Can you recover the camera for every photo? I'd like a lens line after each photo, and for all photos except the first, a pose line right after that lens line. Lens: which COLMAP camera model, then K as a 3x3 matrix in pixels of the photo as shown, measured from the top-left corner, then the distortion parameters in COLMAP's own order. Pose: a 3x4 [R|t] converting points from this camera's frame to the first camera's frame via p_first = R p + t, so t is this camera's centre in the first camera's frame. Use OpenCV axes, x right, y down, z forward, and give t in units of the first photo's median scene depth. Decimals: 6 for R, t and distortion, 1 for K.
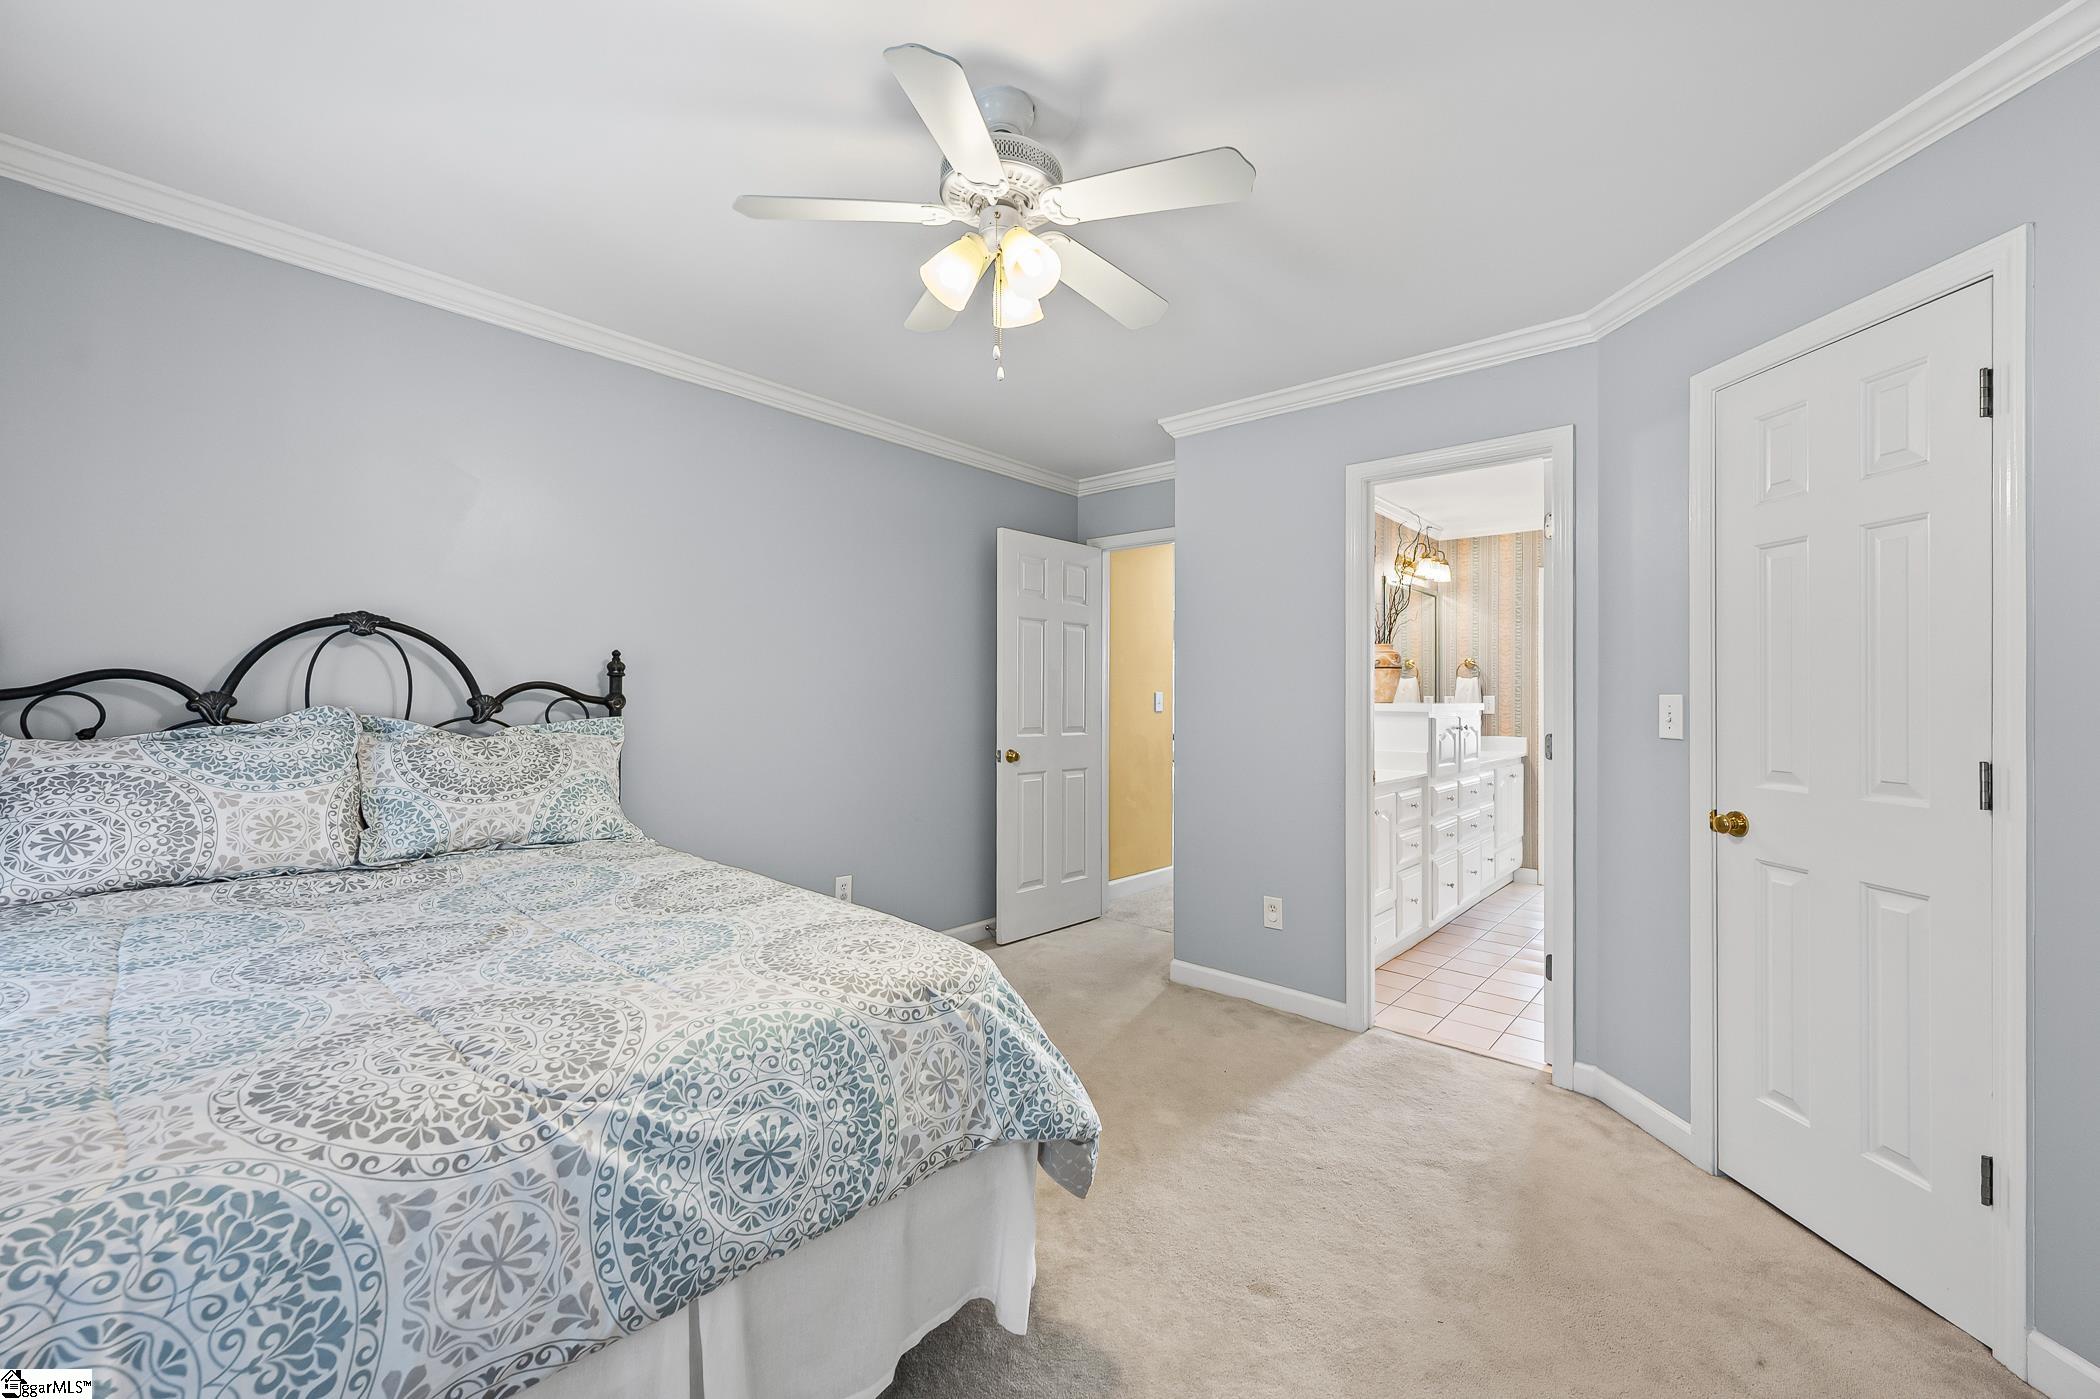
lens RADIAL K [[833.8, 0, 1047.2], [0, 833.8, 700.5], [0, 0, 1]] dist [0.000186, 0.000000]
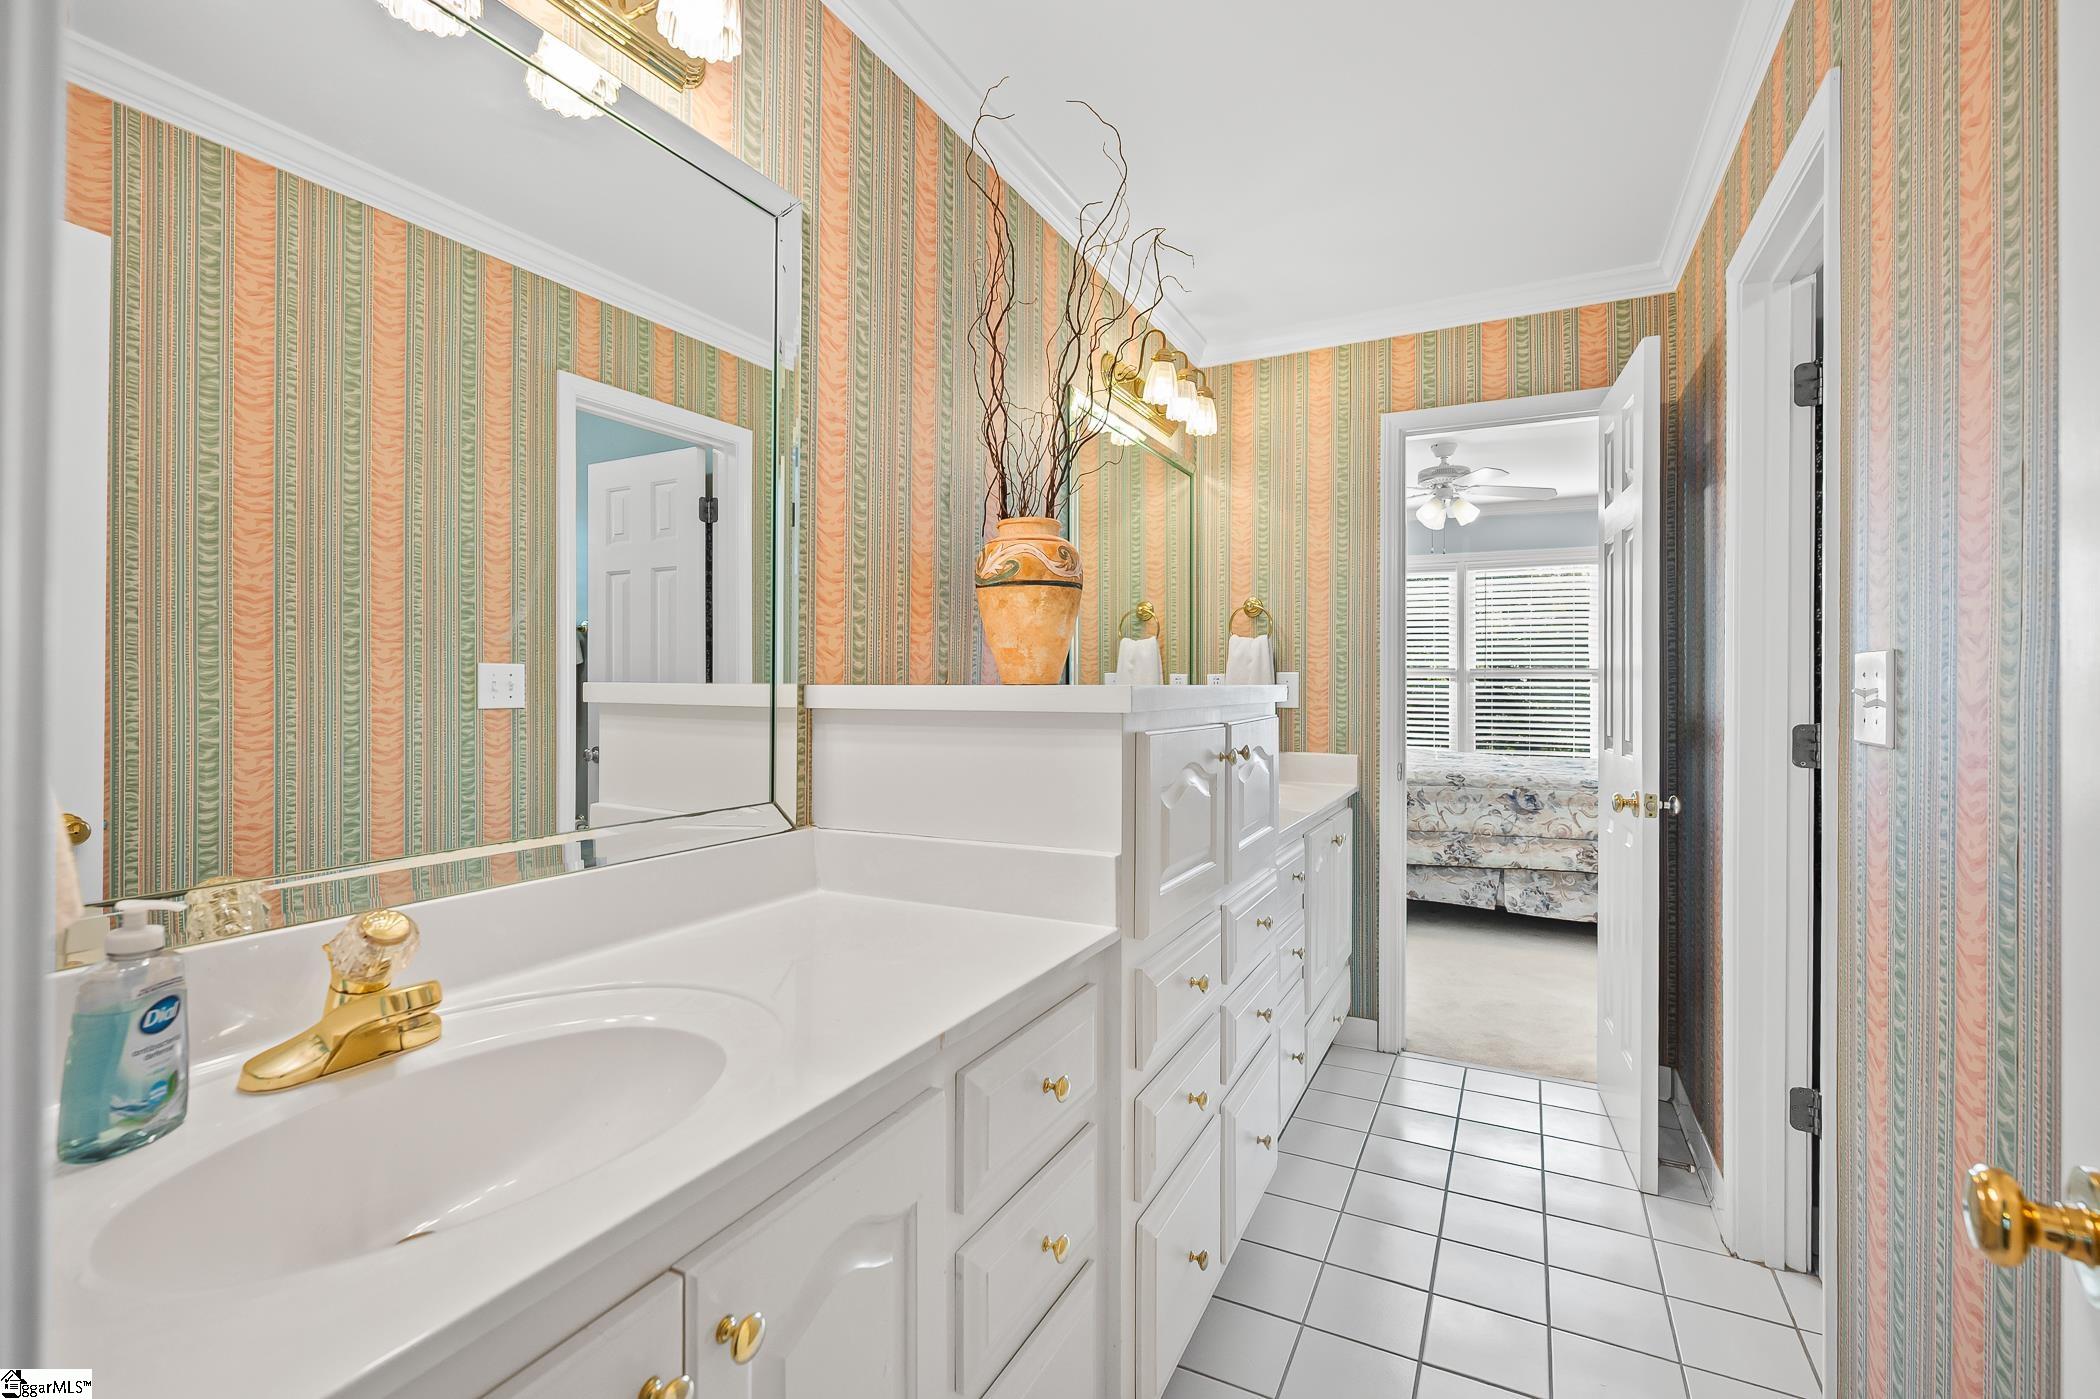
lens RADIAL K [[915.1, 0, 1052.0], [0, 915.1, 688.0], [0, 0, 1]] dist [0.001570, 0.000027]
pose [[0.968100, -0.001278, 0.250559, 0.259852], [0.000993, 0.999999, 0.001267, 0.003518], [-0.250560, -0.000978, 0.968100, 0.513733]]
